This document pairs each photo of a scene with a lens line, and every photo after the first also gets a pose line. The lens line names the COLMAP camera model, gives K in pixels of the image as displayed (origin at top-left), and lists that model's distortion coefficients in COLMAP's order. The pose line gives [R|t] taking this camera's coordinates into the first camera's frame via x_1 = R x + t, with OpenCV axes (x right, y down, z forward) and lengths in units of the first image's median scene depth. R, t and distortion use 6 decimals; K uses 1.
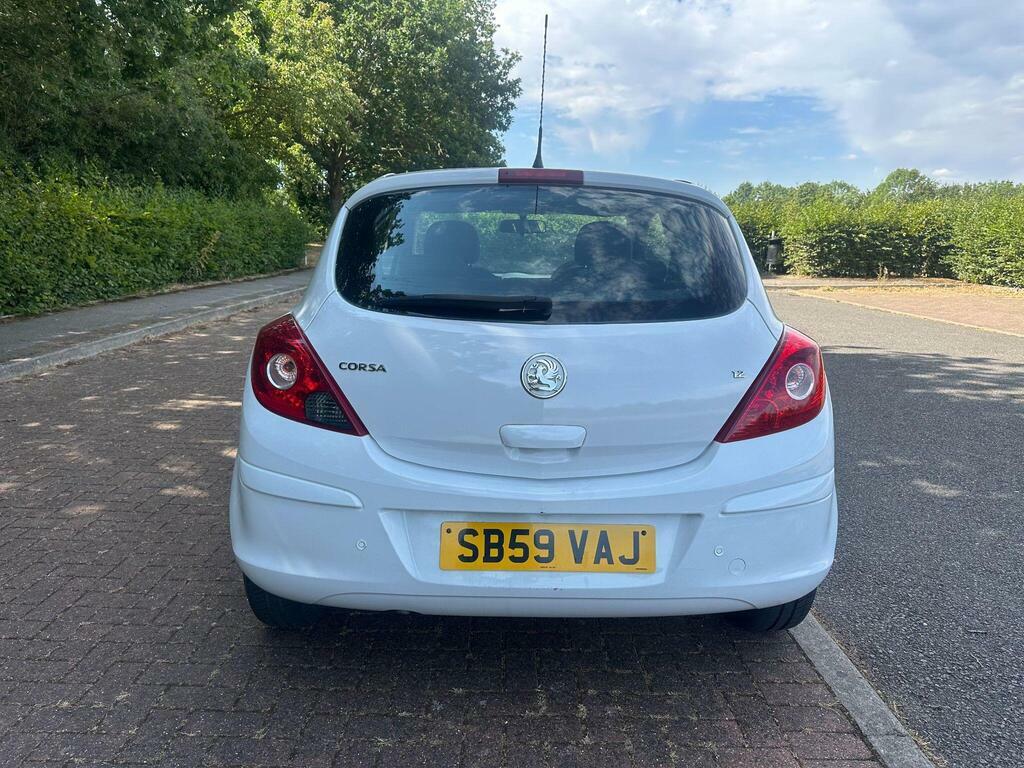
lens RADIAL K [[744.0, 0, 504.6], [0, 744.0, 382.0], [0, 0, 1]] dist [0.035473, -0.032064]
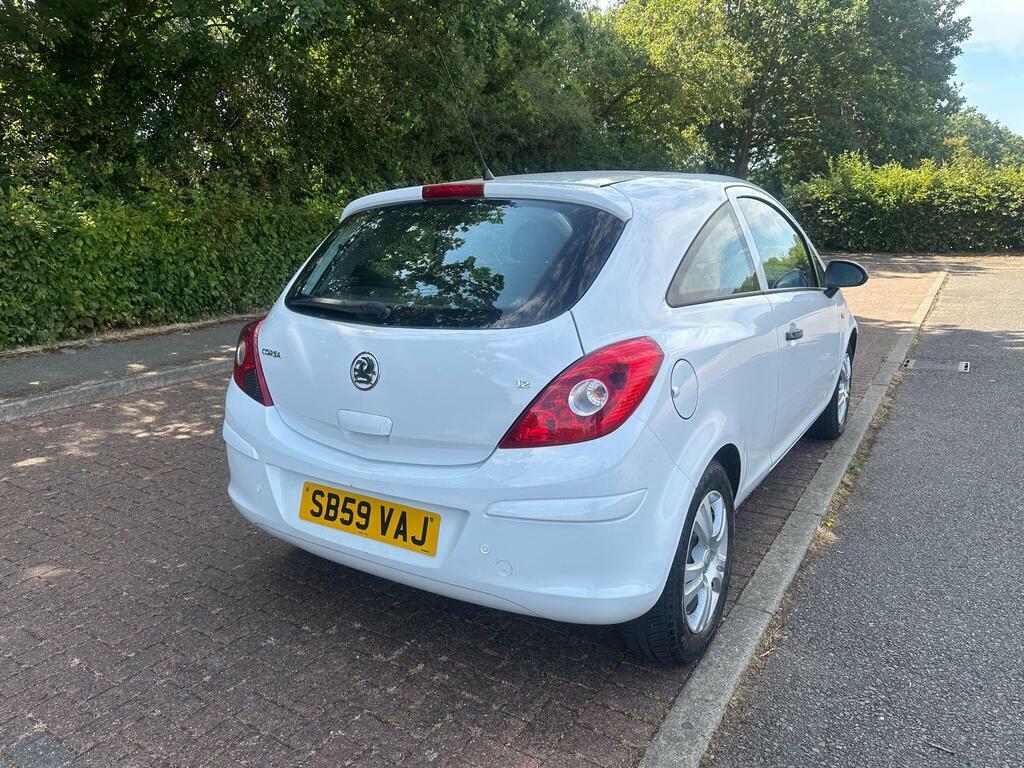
lens RADIAL K [[745.5, 0, 496.1], [0, 745.5, 377.8], [0, 0, 1]] dist [0.036476, -0.033824]
pose [[0.831662, 0.079522, -0.549558, 0.856963], [-0.067408, 0.996831, 0.042232, -0.059630], [0.551175, 0.001922, 0.834387, 0.131519]]
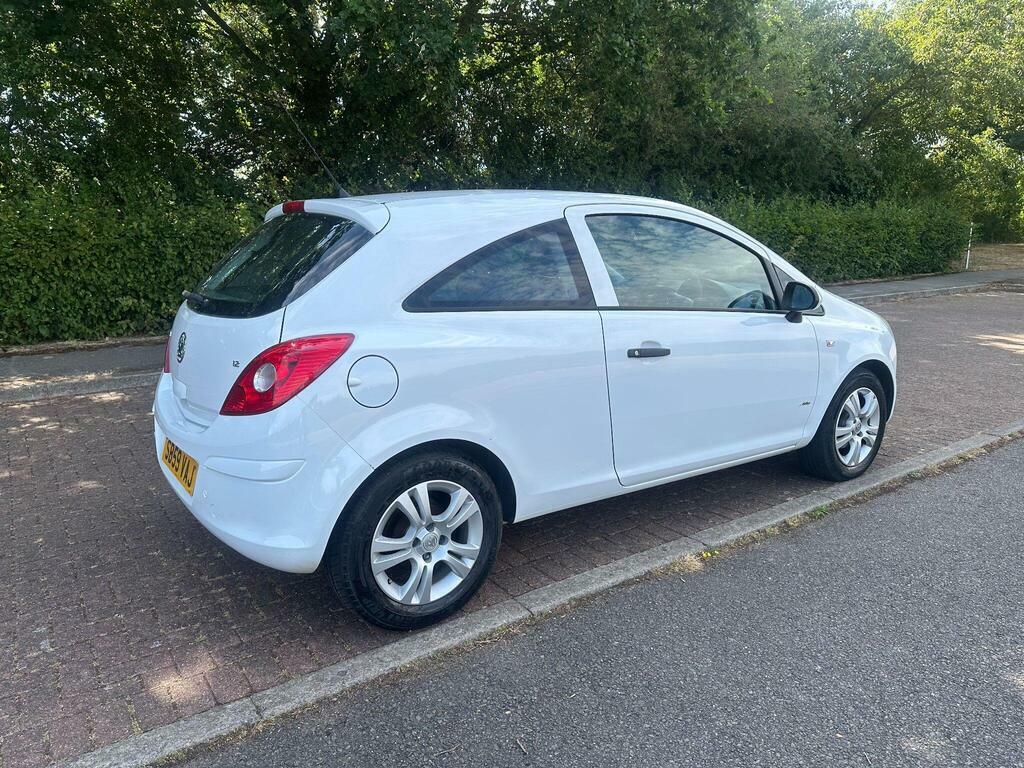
lens RADIAL K [[744.0, 0, 504.6], [0, 744.0, 382.0], [0, 0, 1]] dist [0.035473, -0.032064]
pose [[0.554699, 0.137148, -0.820670, 1.659228], [-0.138862, 0.987748, 0.071212, -0.137947], [0.820382, 0.074459, 0.566948, 0.685523]]
